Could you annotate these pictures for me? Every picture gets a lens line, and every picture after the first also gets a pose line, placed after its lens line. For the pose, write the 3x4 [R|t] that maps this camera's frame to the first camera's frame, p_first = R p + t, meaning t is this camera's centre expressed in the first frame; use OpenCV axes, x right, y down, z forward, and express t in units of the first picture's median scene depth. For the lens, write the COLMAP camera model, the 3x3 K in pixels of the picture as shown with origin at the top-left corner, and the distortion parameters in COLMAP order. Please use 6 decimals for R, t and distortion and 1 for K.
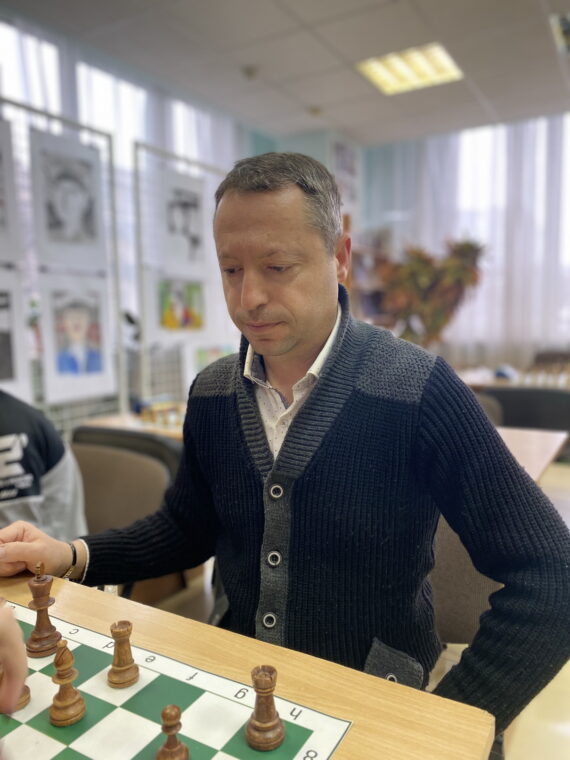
lens RADIAL K [[562.7, 0, 283.1], [0, 562.7, 369.3], [0, 0, 1]] dist [-0.061281, 0.002911]
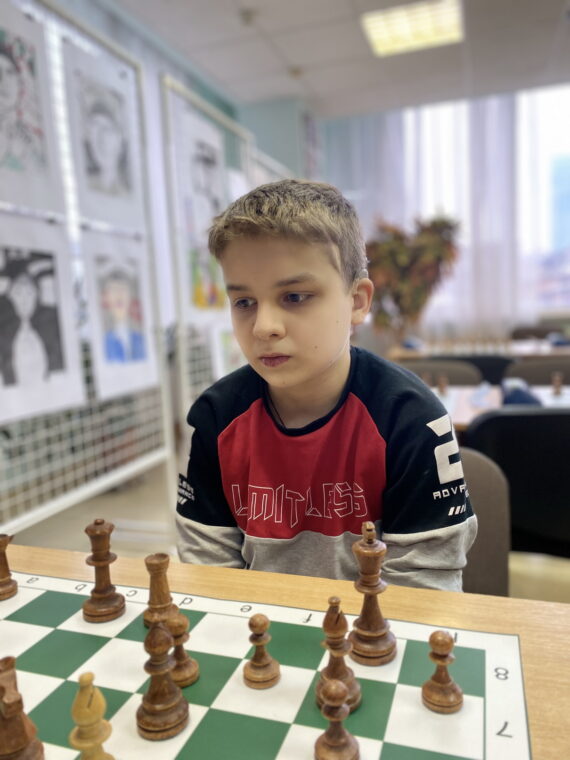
lens RADIAL K [[570.0, 0, 285.0], [0, 570.0, 380.0], [0, 0, 1]] dist [-0.069644, 0.002177]
pose [[0.982243, -0.057012, 0.178738, -0.198816], [0.052443, 0.998168, 0.030188, 0.014706], [-0.180132, -0.020279, 0.983433, 0.115910]]
